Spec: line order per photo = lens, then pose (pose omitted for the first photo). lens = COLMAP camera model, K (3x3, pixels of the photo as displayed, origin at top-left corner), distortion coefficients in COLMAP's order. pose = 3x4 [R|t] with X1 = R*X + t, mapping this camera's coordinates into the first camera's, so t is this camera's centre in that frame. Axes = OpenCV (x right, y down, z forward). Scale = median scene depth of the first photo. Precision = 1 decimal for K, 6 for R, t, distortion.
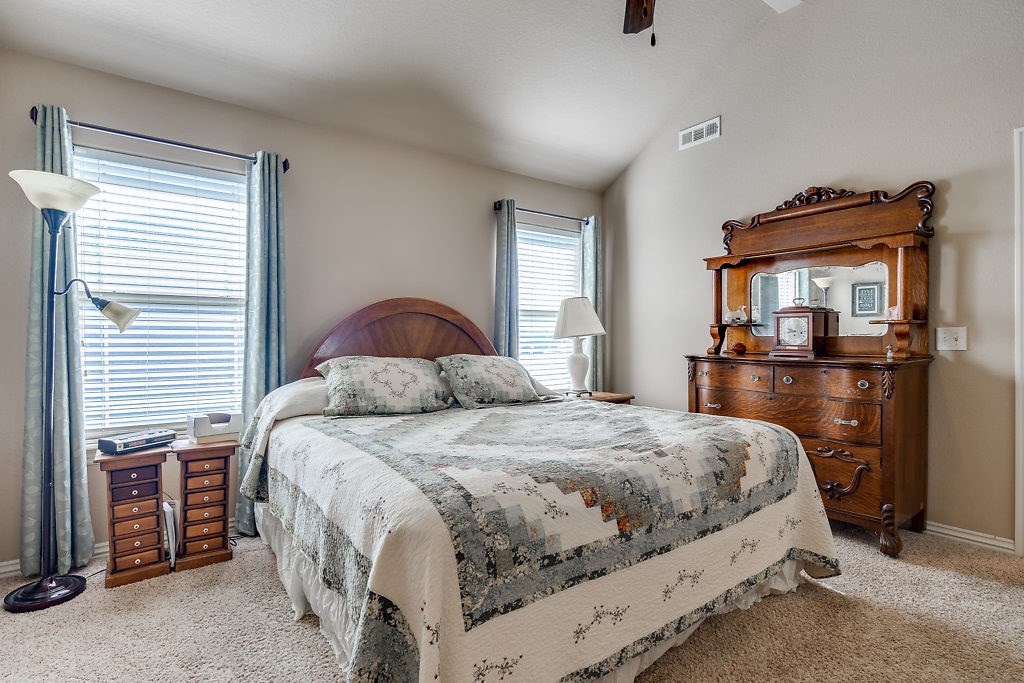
lens RADIAL K [[503.2, 0, 487.1], [0, 503.2, 336.2], [0, 0, 1]] dist [0.005637, -0.000224]
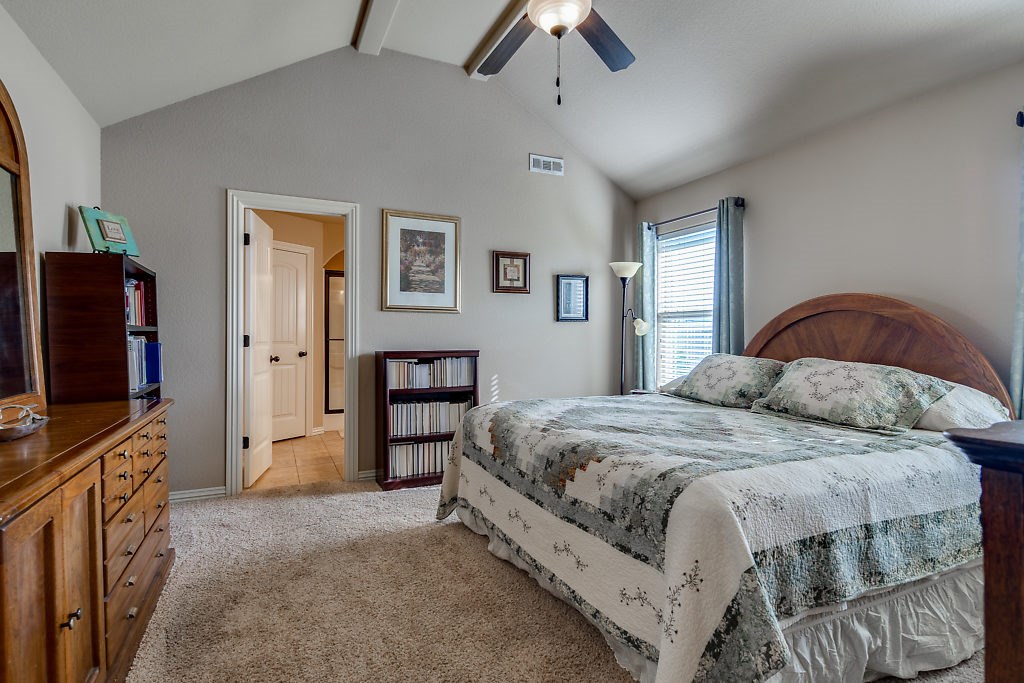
lens RADIAL K [[491.5, 0, 509.0], [0, 491.5, 340.9], [0, 0, 1]] dist [-0.000613, -0.000386]
pose [[-0.178469, 0.009094, -0.983904, 1.445272], [0.002022, 0.999959, 0.008876, -0.003415], [0.983943, -0.000406, -0.178480, 1.035250]]
